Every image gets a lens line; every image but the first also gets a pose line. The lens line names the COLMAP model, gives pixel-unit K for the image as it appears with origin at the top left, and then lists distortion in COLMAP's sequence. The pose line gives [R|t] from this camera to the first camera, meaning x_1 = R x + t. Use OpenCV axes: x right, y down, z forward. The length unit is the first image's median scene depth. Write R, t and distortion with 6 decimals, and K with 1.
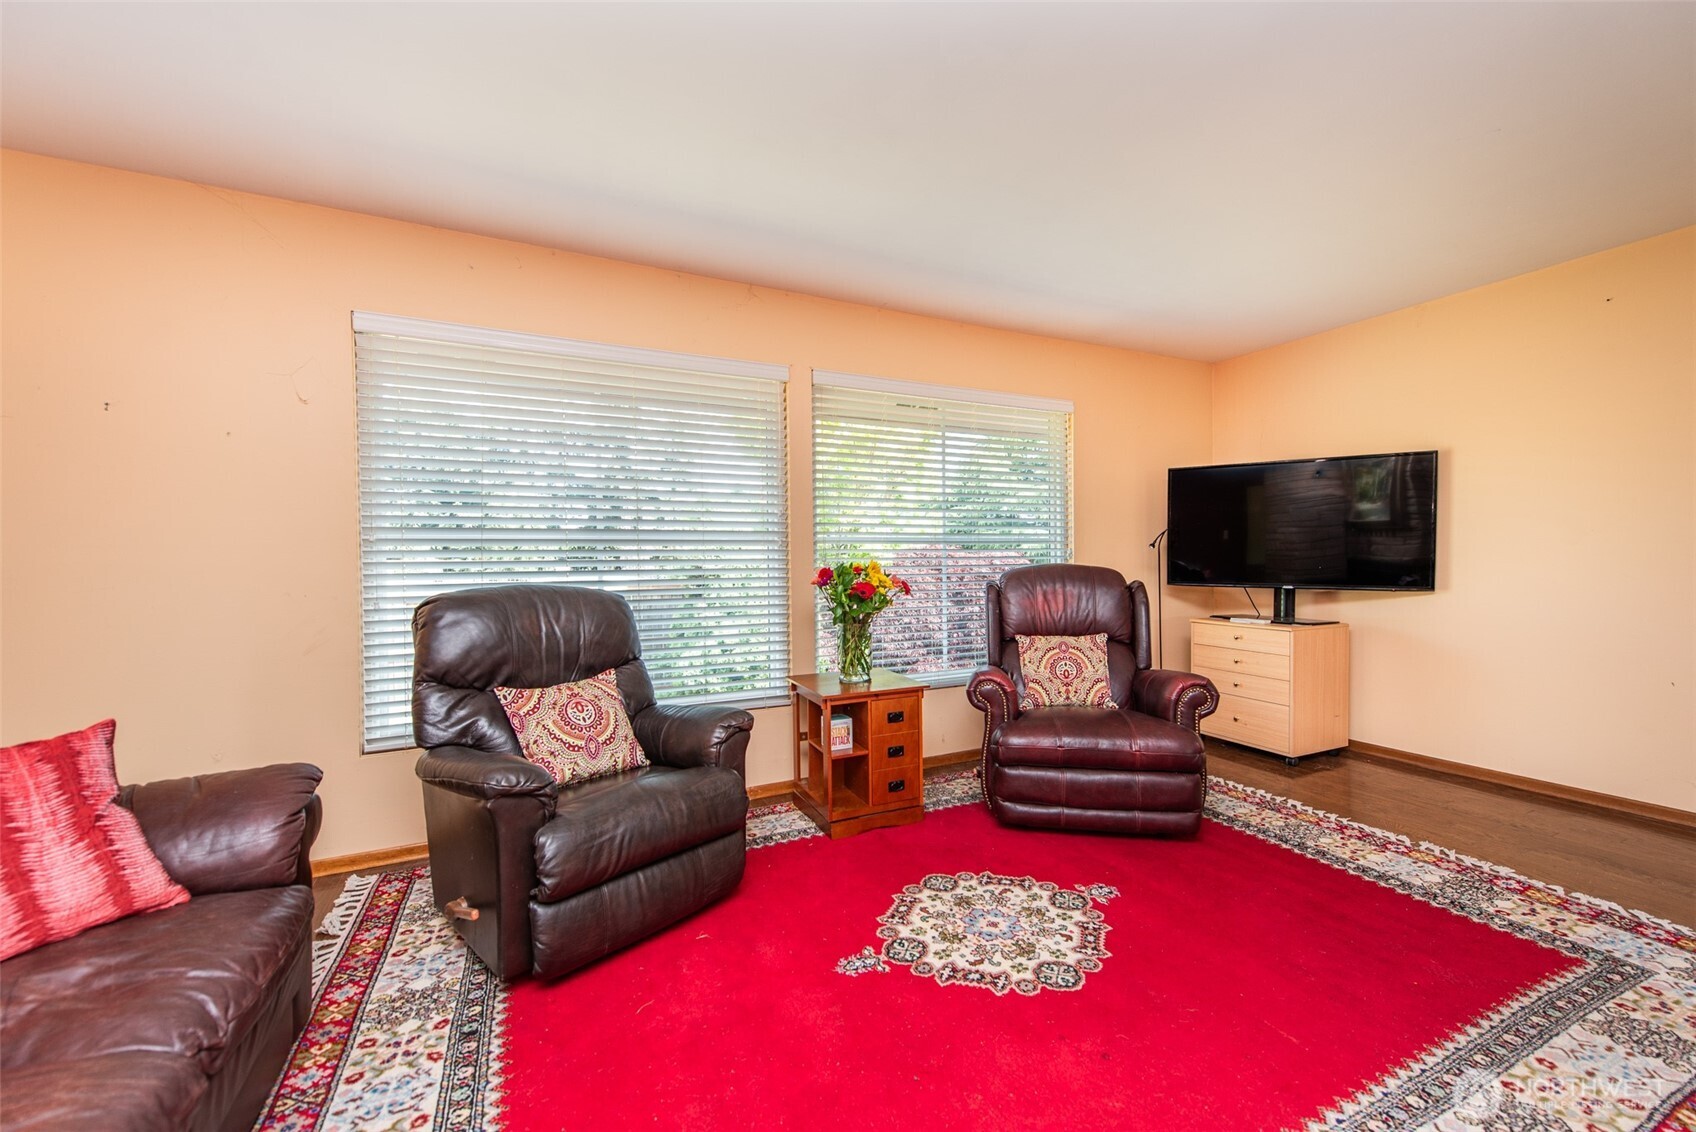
lens RADIAL K [[662.0, 0, 843.9], [0, 662.0, 568.1], [0, 0, 1]] dist [0.013910, -0.008321]
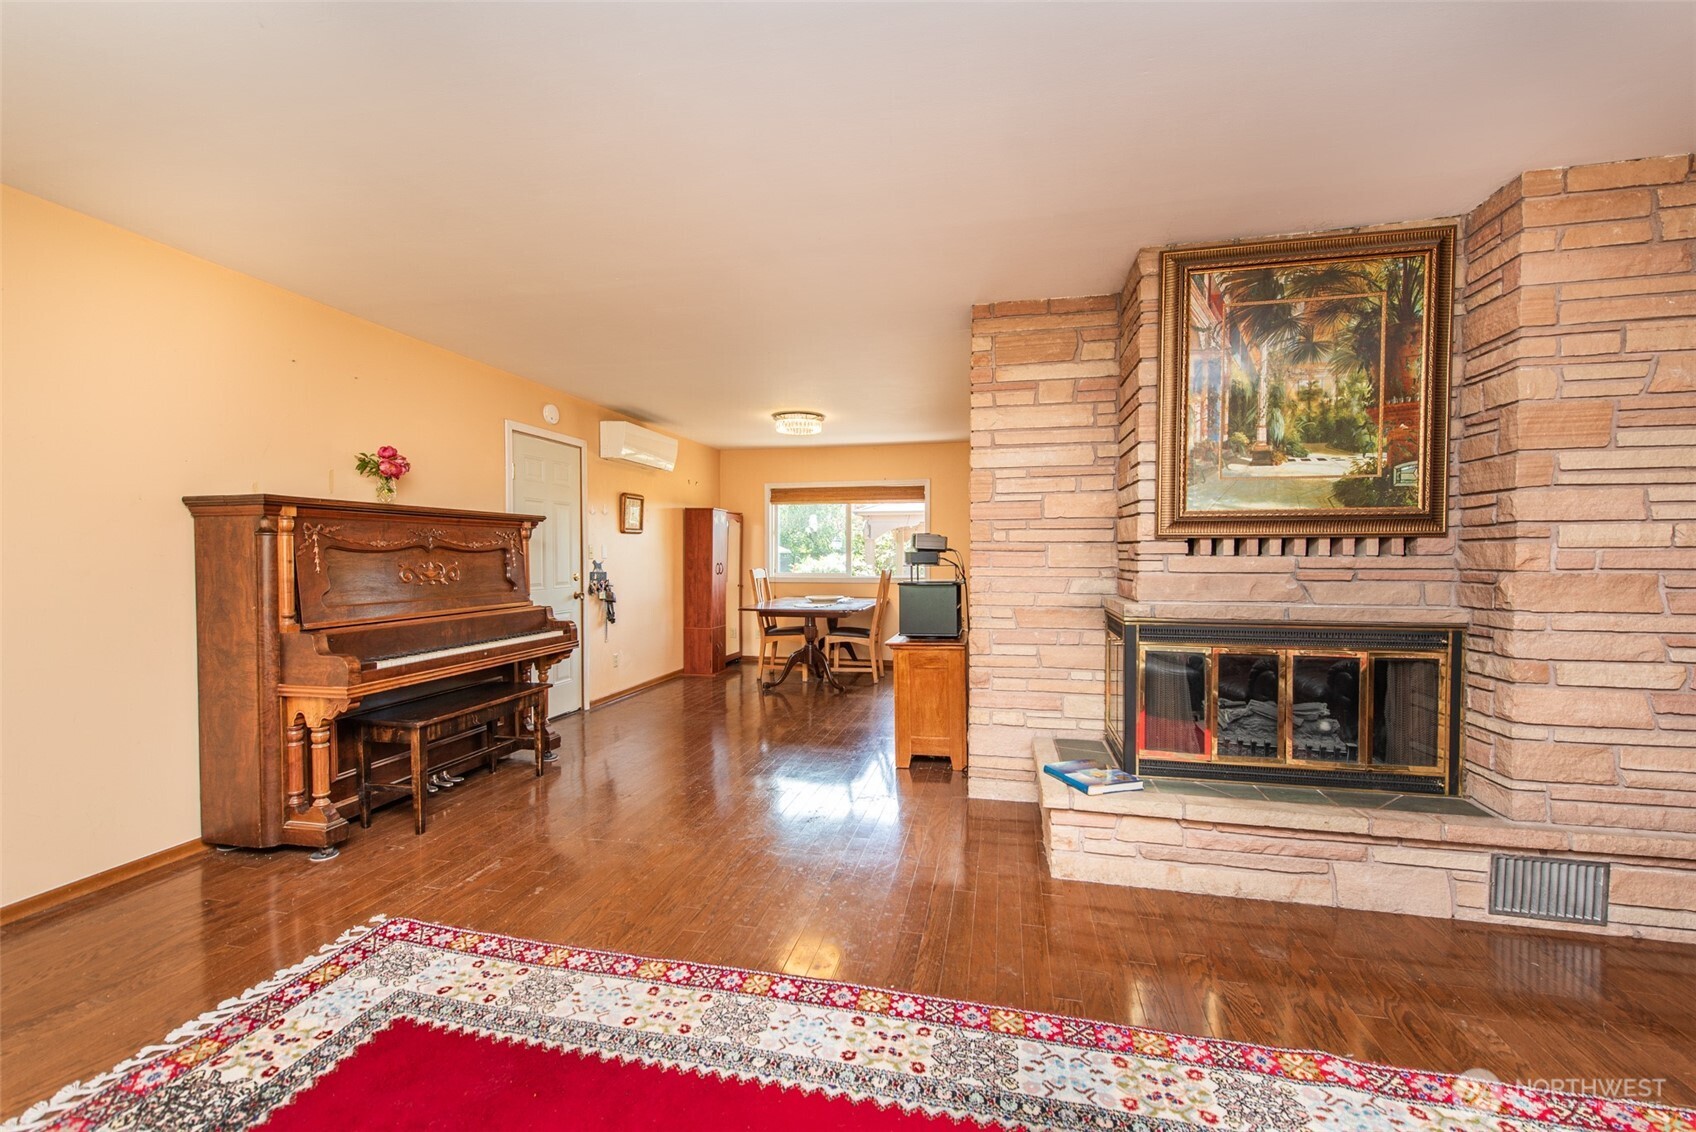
lens RADIAL K [[687.6, 0, 848.0], [0, 687.6, 566.0], [0, 0, 1]] dist [0.002014, 0.000134]
pose [[-0.784447, 0.007362, 0.620152, -0.013379], [0.018536, 0.999761, 0.011578, -0.053671], [-0.619918, 0.020577, -0.784397, 1.220324]]
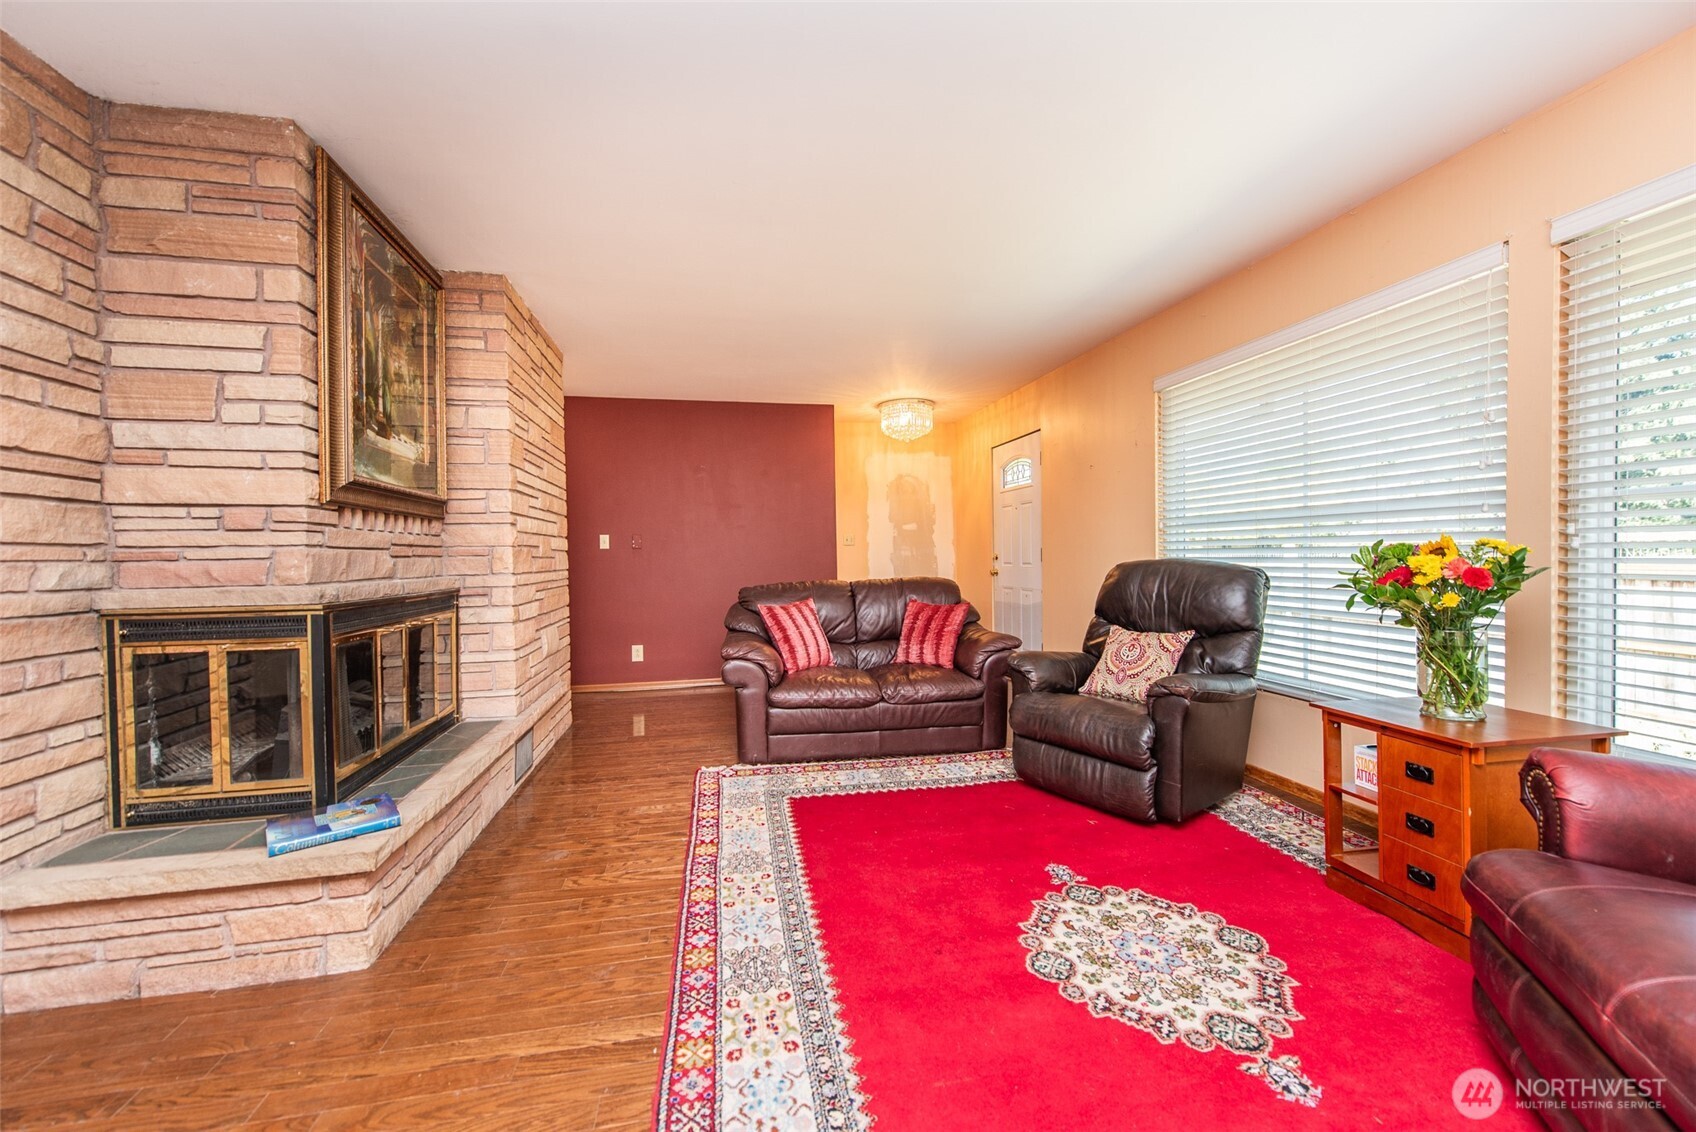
lens RADIAL K [[662.0, 0, 843.9], [0, 662.0, 568.1], [0, 0, 1]] dist [0.013910, -0.008321]
pose [[-0.246065, 0.037827, -0.968515, 1.162193], [0.008828, 0.999284, 0.036786, -0.011572], [0.969213, 0.000502, -0.246222, 0.827004]]
